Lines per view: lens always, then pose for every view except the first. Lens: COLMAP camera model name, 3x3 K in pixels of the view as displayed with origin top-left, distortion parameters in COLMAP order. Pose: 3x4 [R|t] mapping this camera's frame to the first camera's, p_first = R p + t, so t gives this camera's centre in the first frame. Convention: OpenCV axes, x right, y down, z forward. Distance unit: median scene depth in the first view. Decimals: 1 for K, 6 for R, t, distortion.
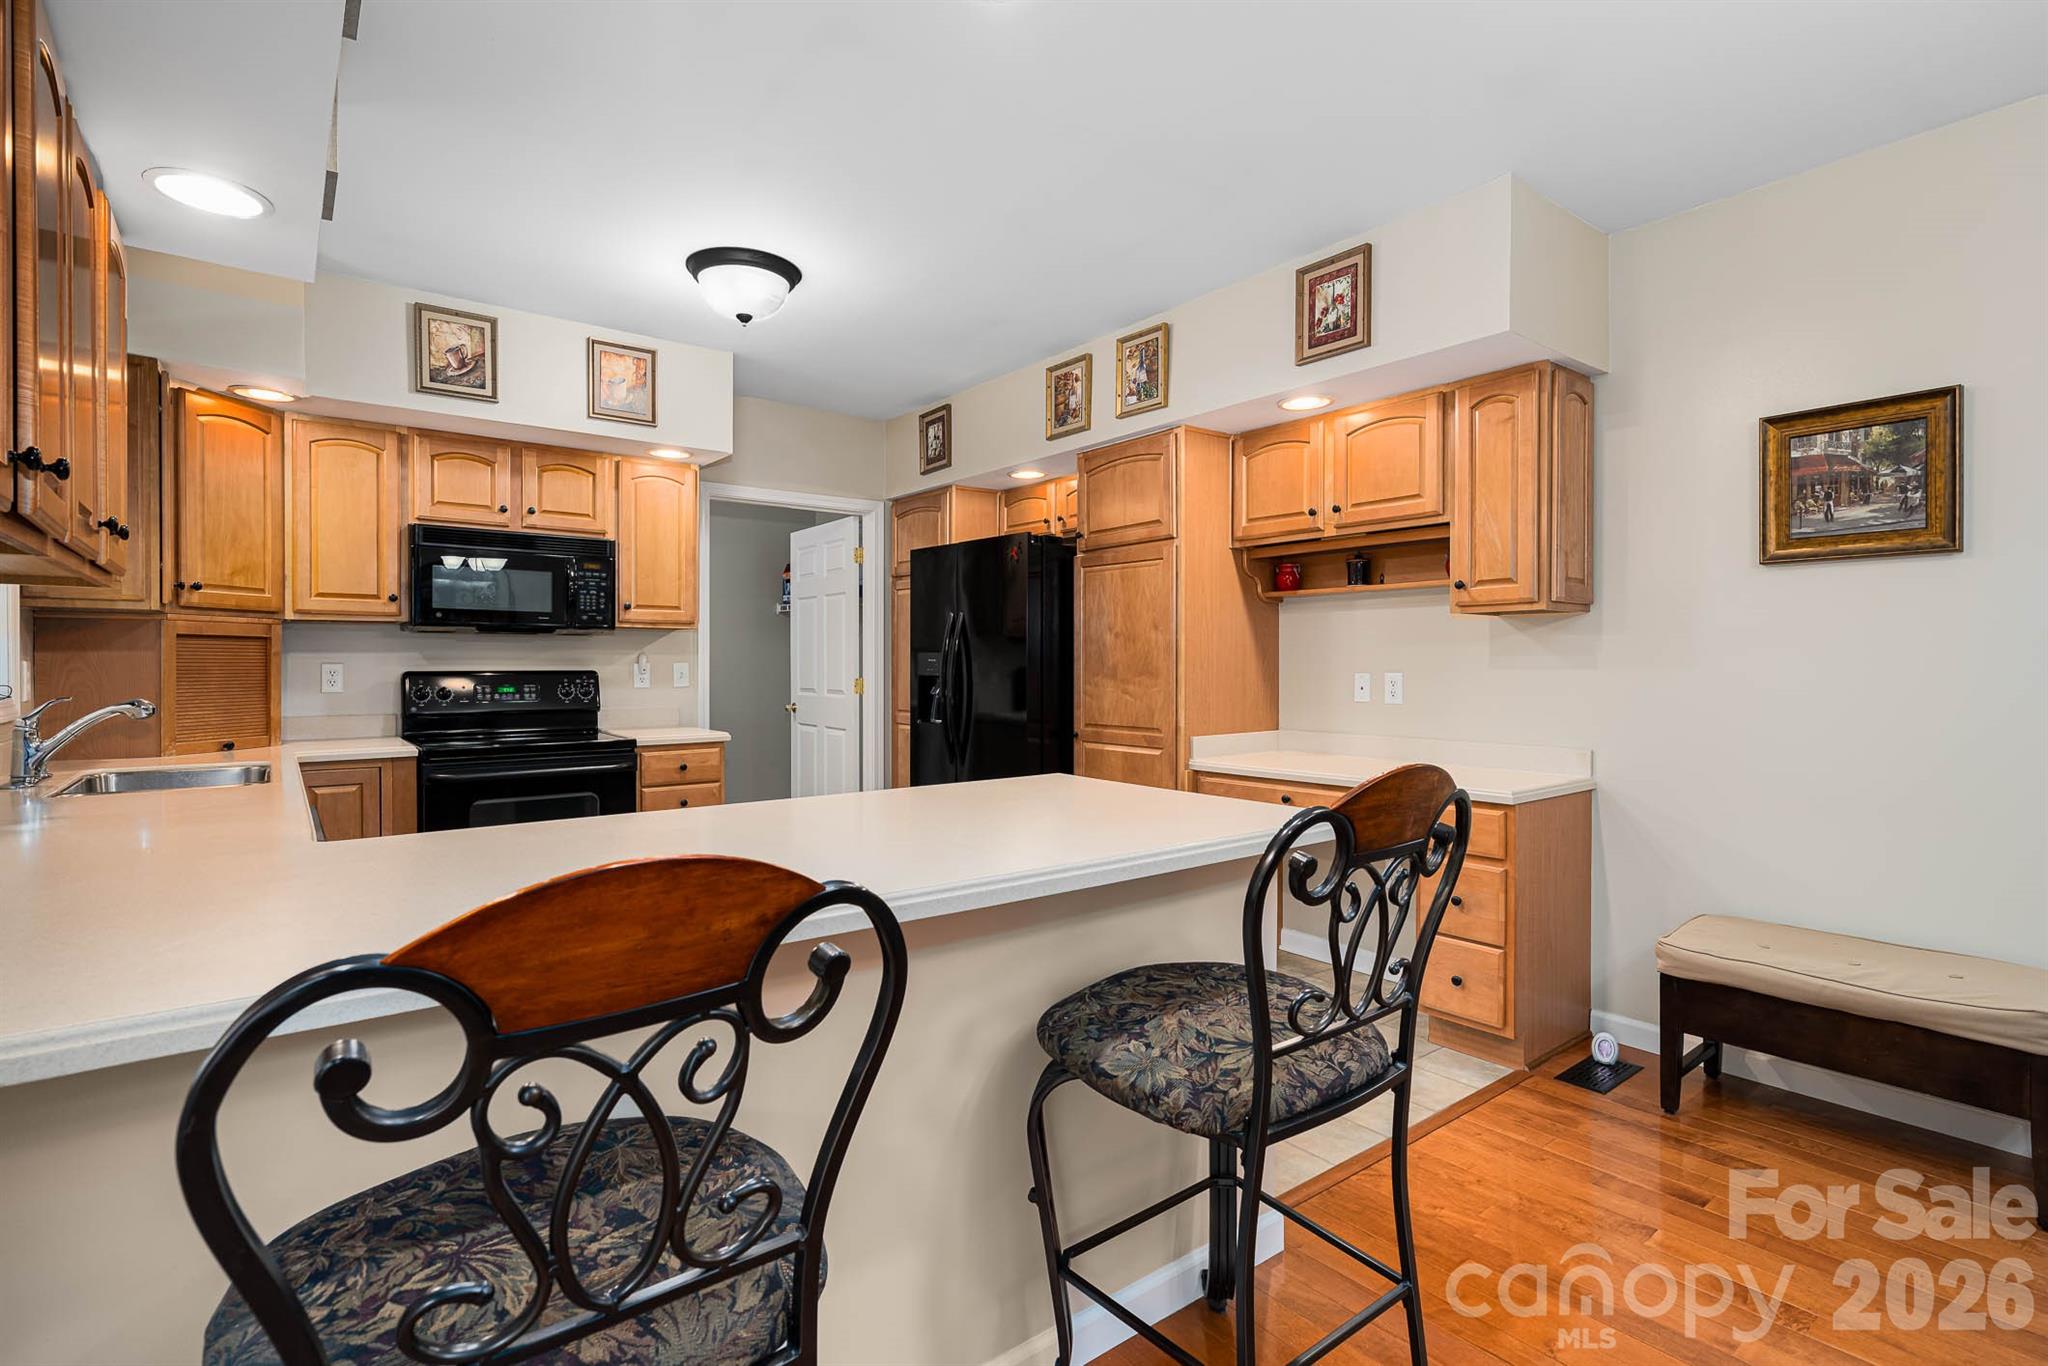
lens RADIAL K [[976.6, 0, 1015.2], [0, 976.6, 685.4], [0, 0, 1]] dist [-0.008388, 0.000624]
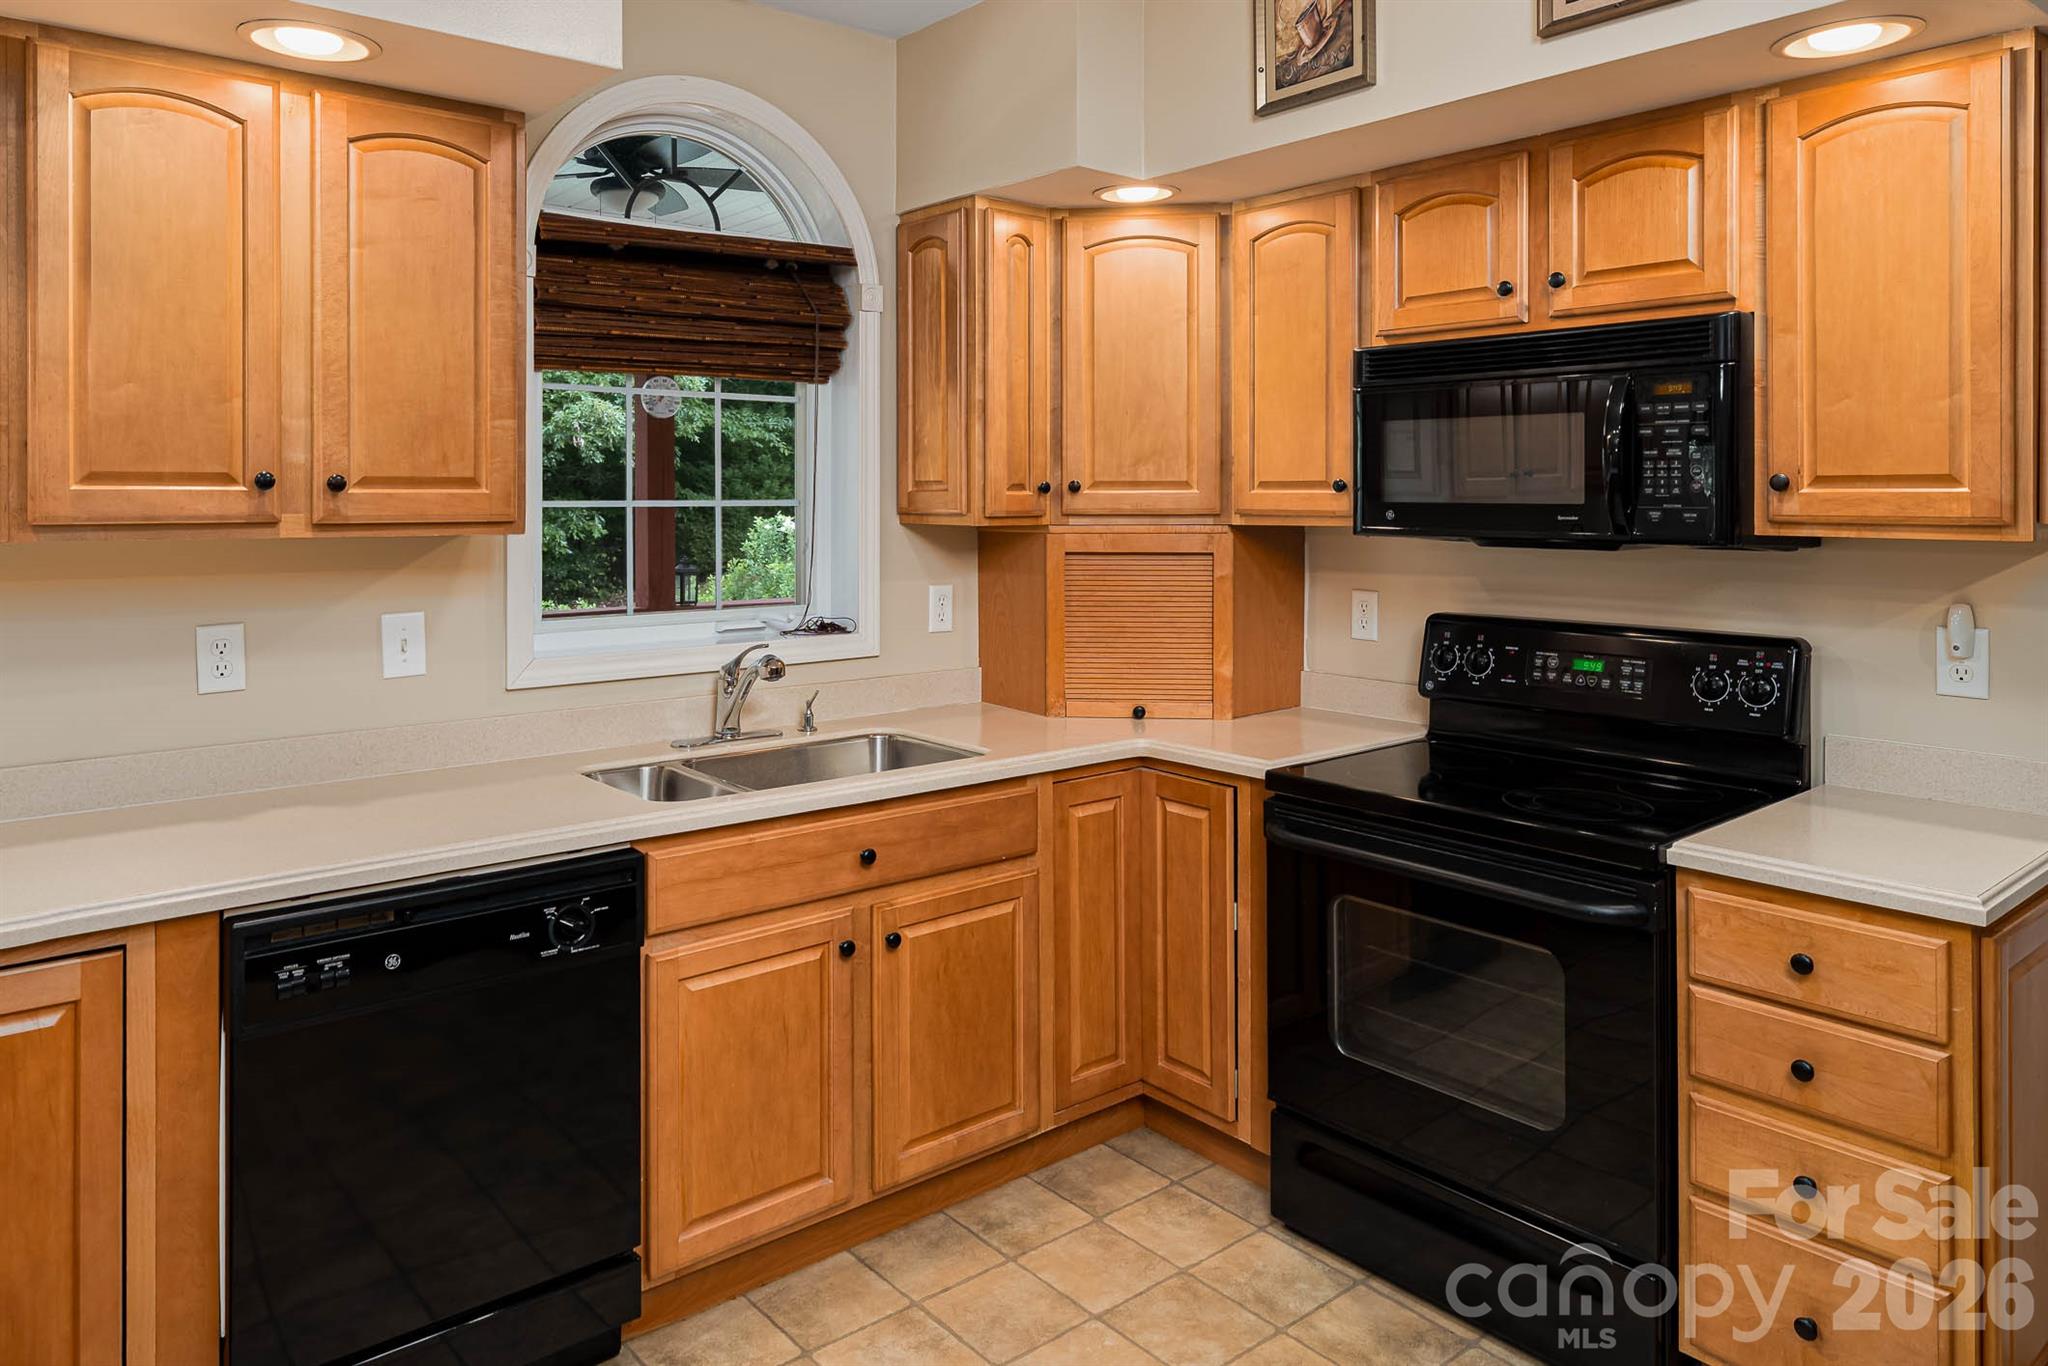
lens RADIAL K [[1349.3, 0, 957.5], [0, 1349.3, 499.2], [0, 0, 1]] dist [0.004330, 0.000585]
pose [[0.023010, 0.001168, -0.999735, 0.121632], [-0.017778, 0.999842, 0.000759, -0.072723], [0.999577, 0.017756, 0.023027, 0.704100]]
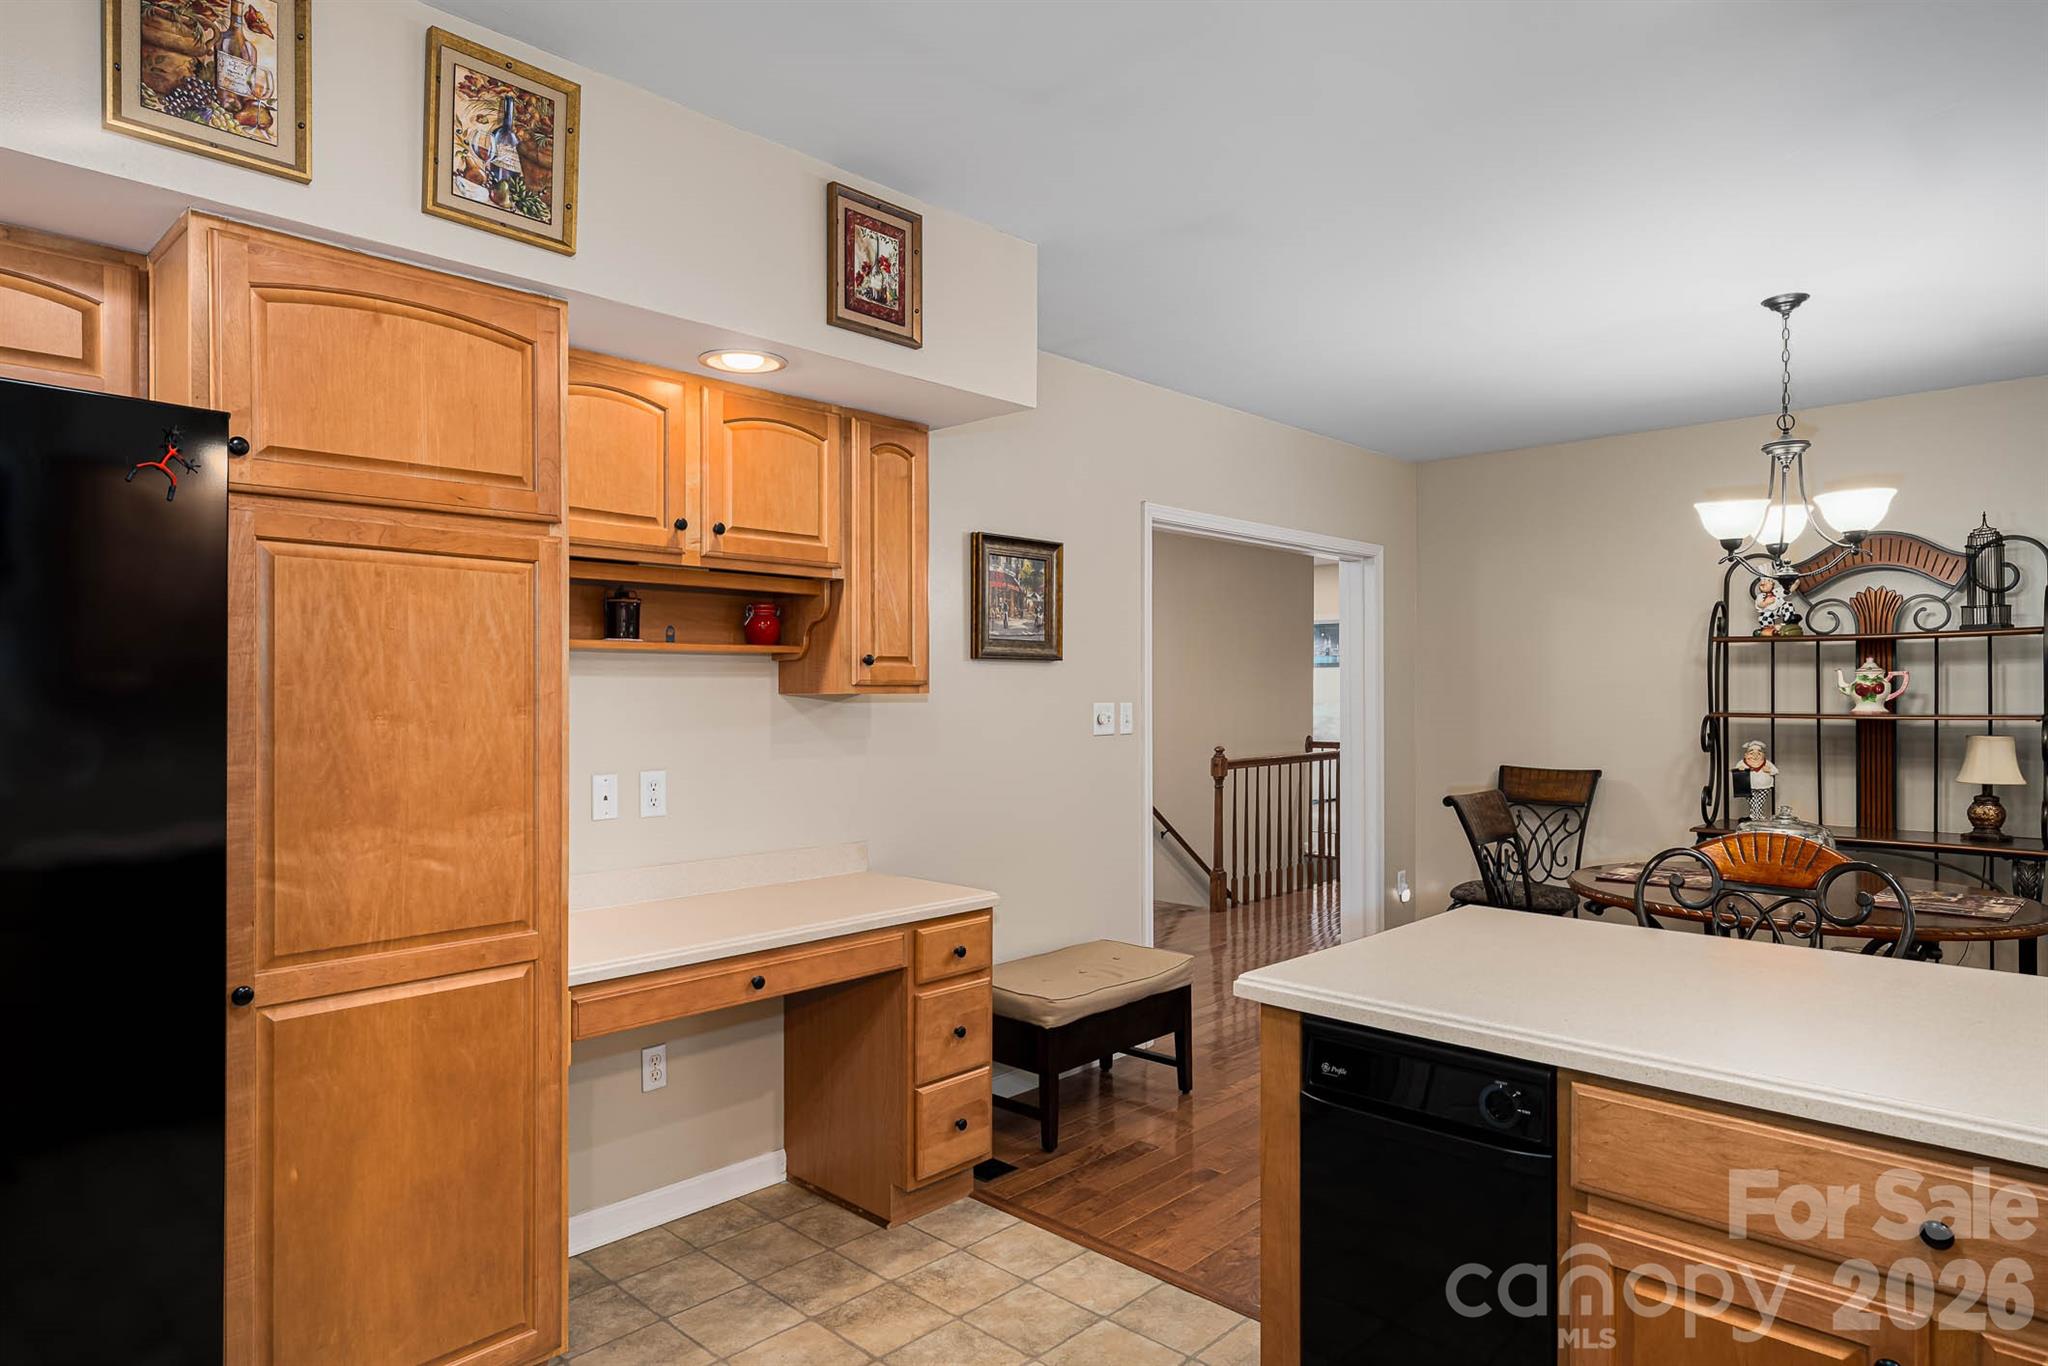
lens RADIAL K [[1183.9, 0, 1005.7], [0, 1183.9, 698.1], [0, 0, 1]] dist [-0.000982, -0.000331]
pose [[-0.151549, -0.003798, 0.988442, -0.417769], [0.019773, 0.999781, 0.006873, -0.057637], [-0.988252, 0.020586, -0.151441, 0.790298]]
